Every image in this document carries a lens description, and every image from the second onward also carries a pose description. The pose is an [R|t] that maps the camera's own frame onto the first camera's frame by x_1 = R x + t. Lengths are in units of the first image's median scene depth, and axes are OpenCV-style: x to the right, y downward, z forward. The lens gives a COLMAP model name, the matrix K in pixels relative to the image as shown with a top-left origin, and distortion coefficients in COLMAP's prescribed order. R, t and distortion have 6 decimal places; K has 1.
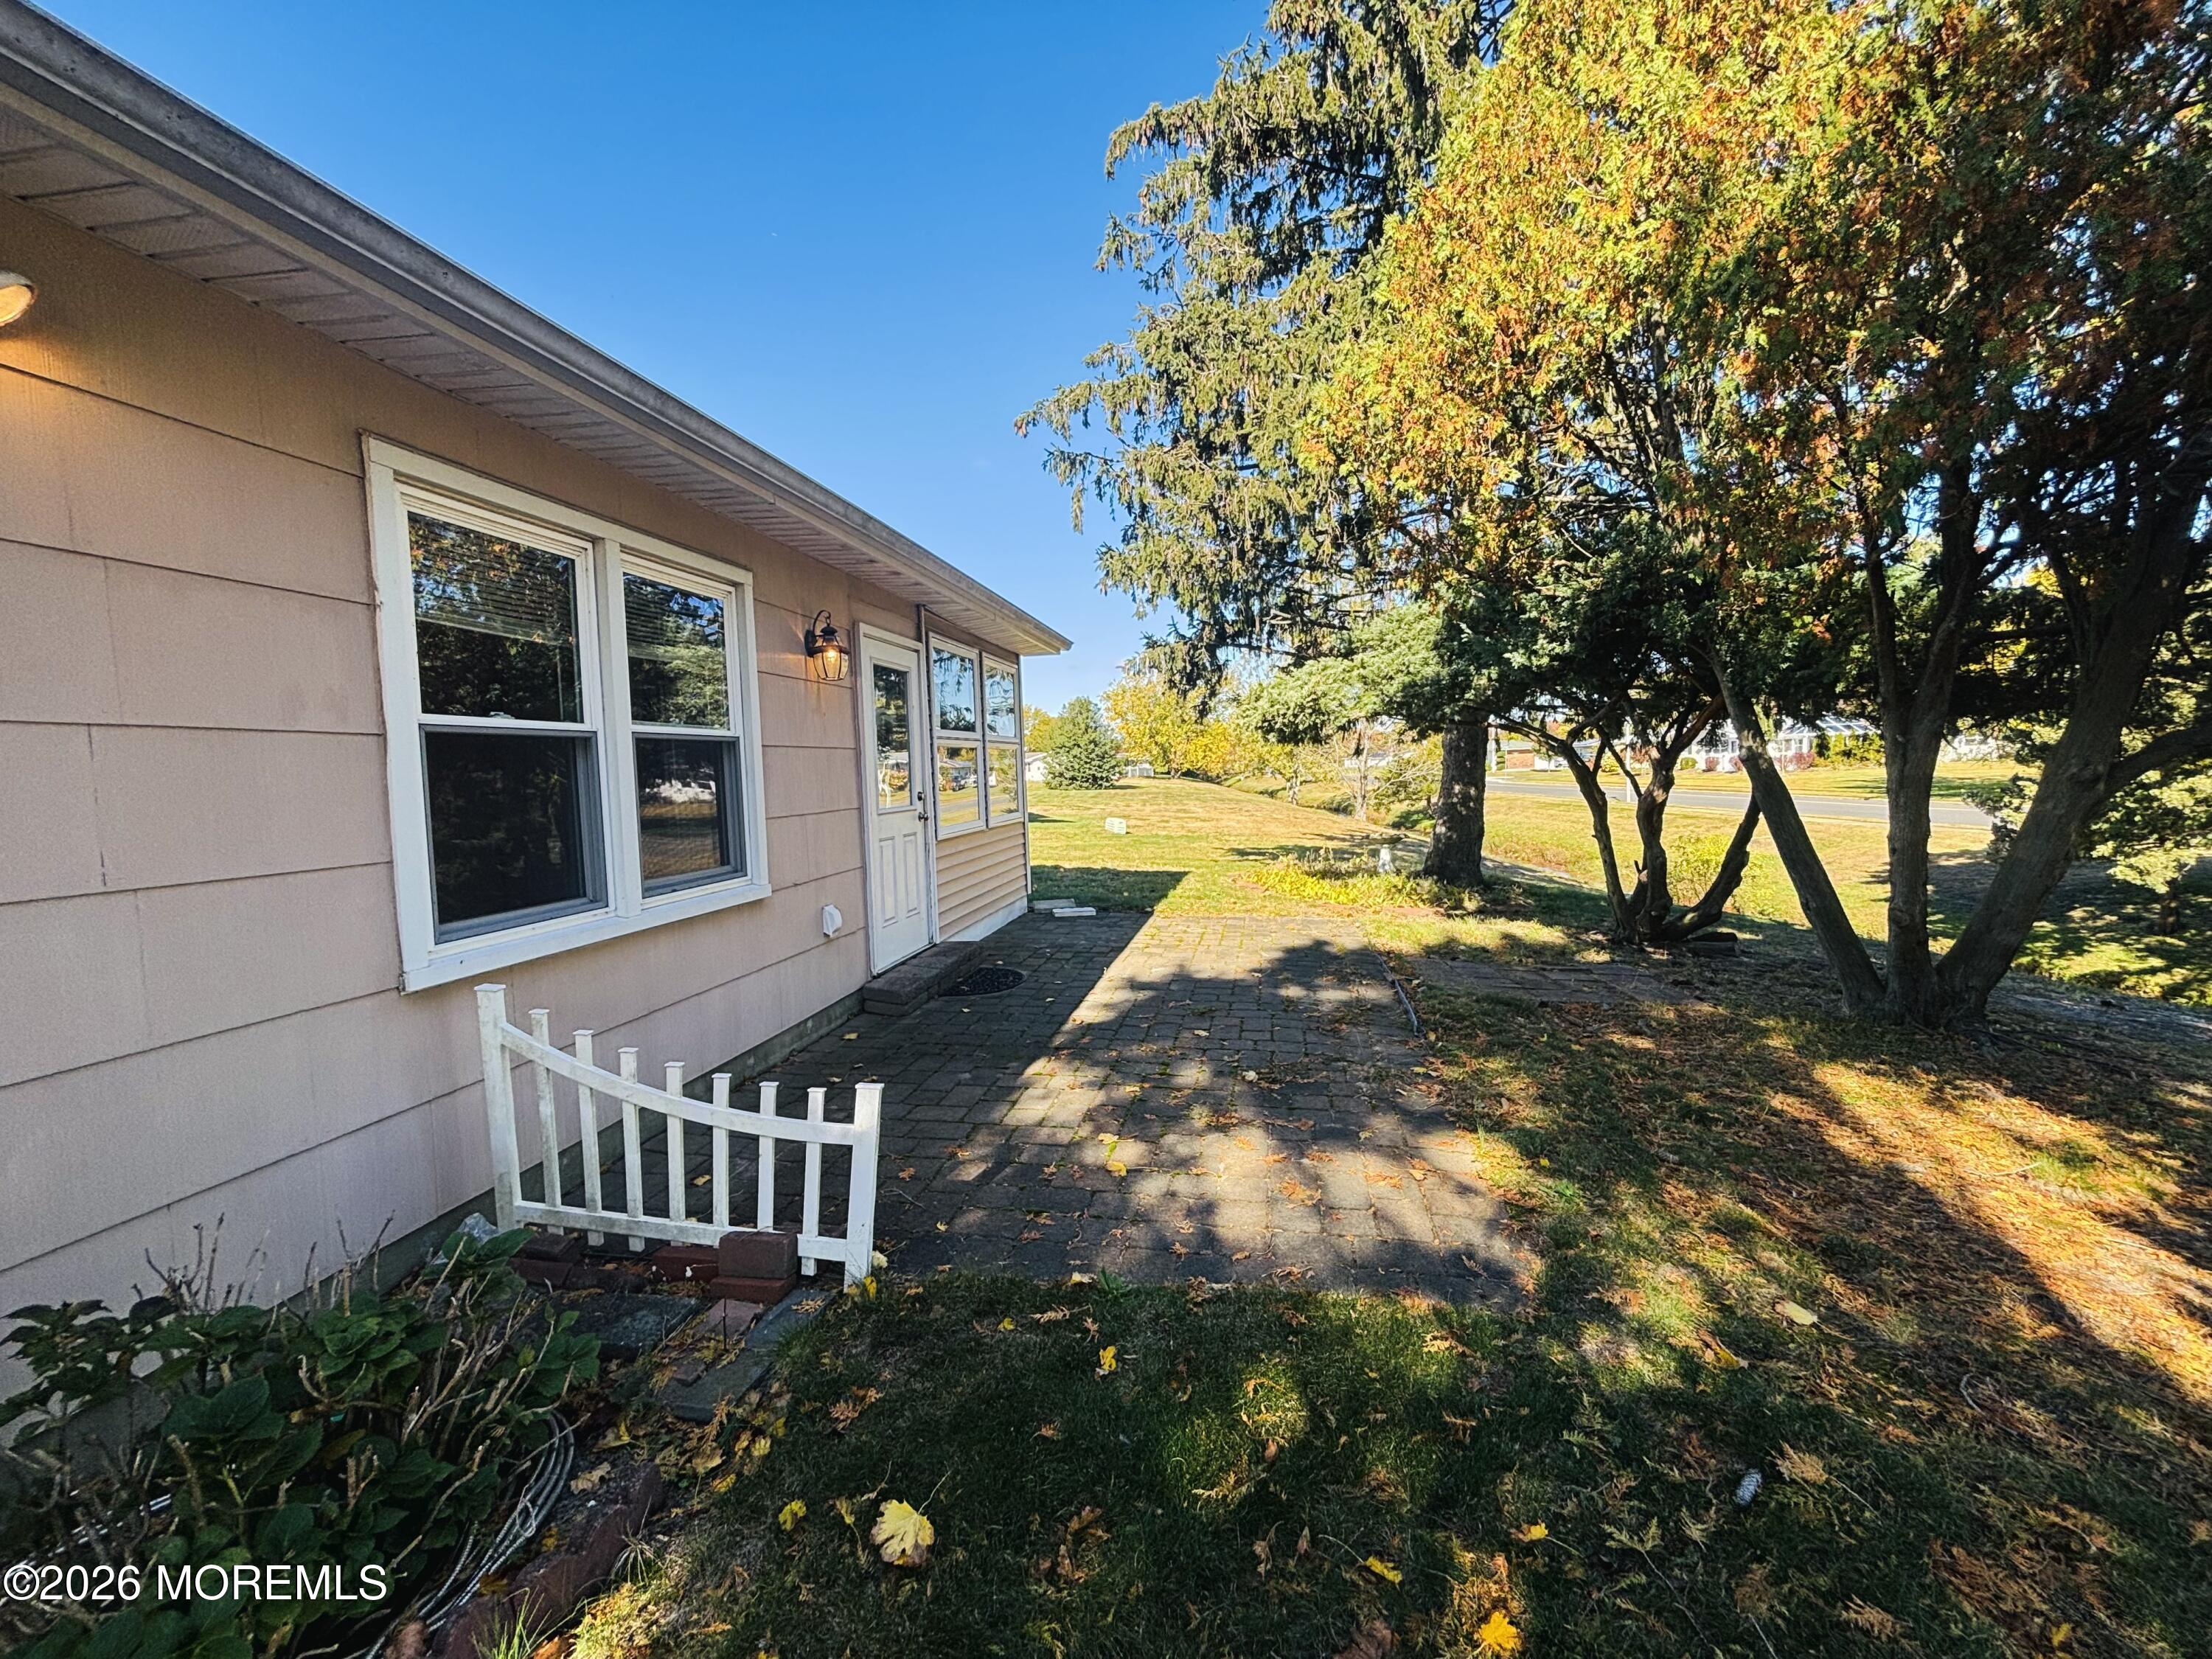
lens RADIAL K [[887.7, 0, 1105.1], [0, 887.7, 830.6], [0, 0, 1]] dist [0.017817, -0.008473]
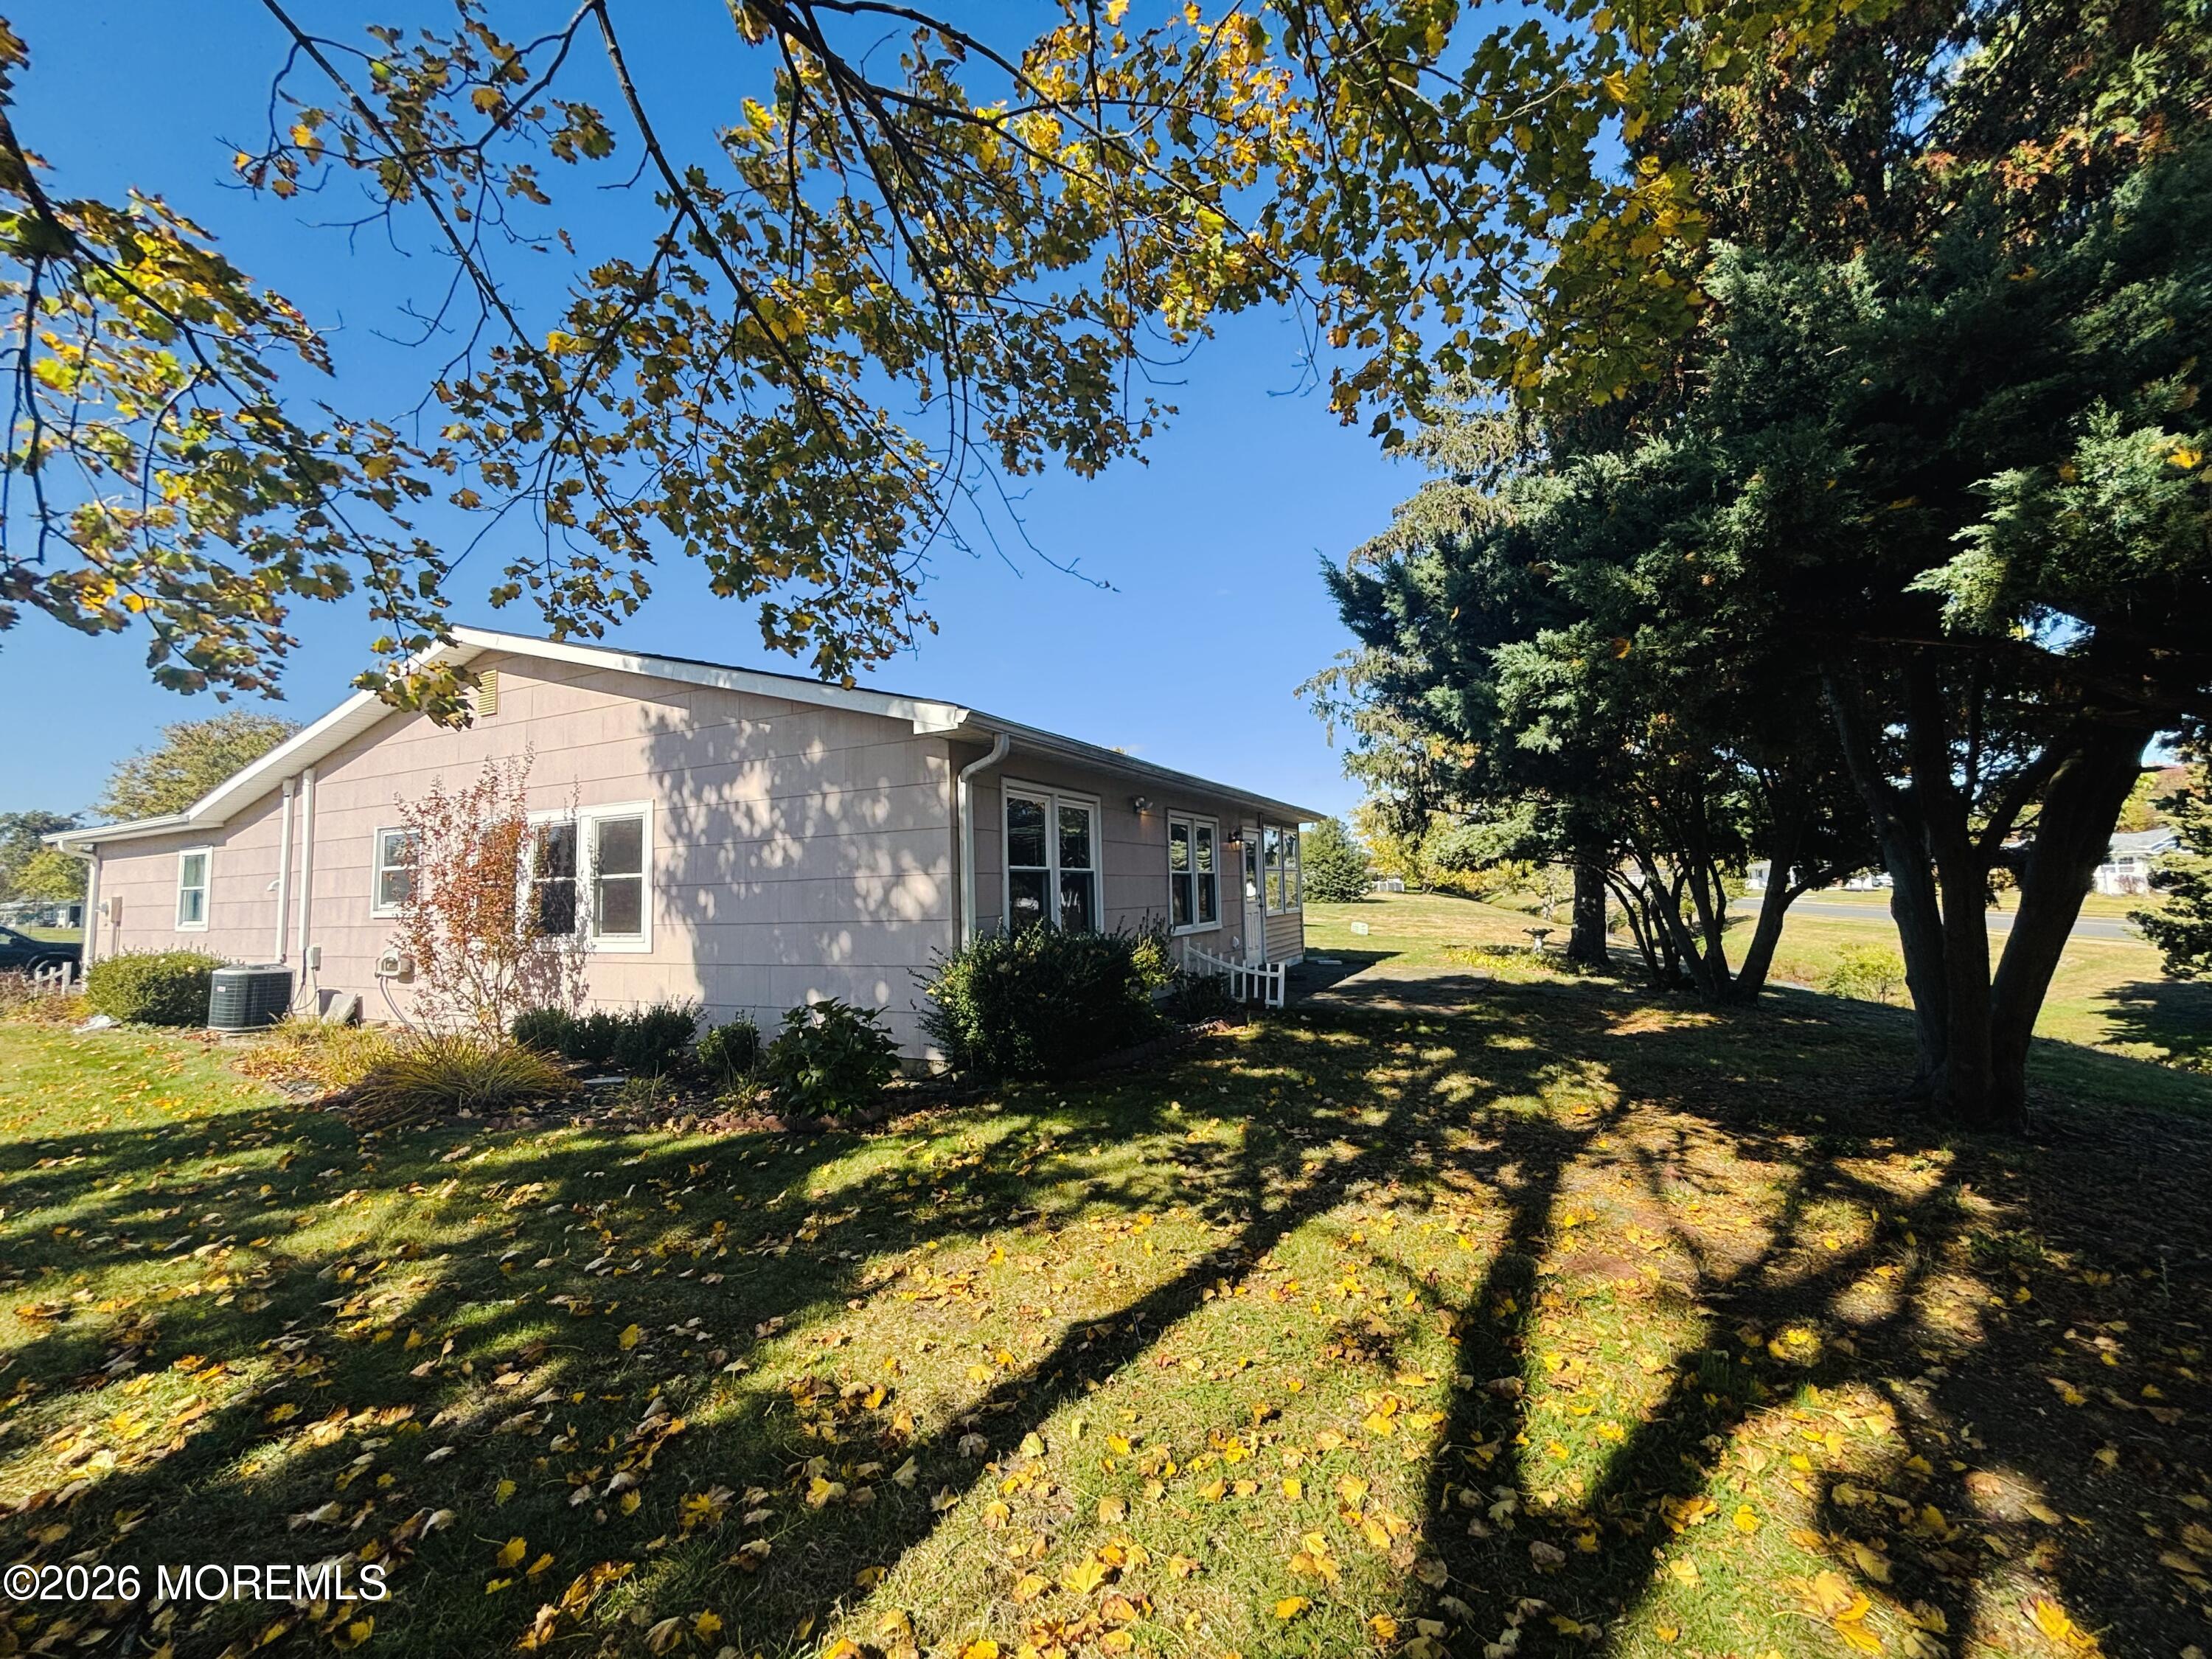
lens RADIAL K [[887.7, 0, 1105.1], [0, 887.7, 830.6], [0, 0, 1]] dist [0.017817, -0.008473]
pose [[0.962865, -0.006566, -0.269905, 0.012541], [-0.027700, 0.992026, -0.122953, 0.043454], [0.268560, 0.125864, 0.955005, -0.673058]]
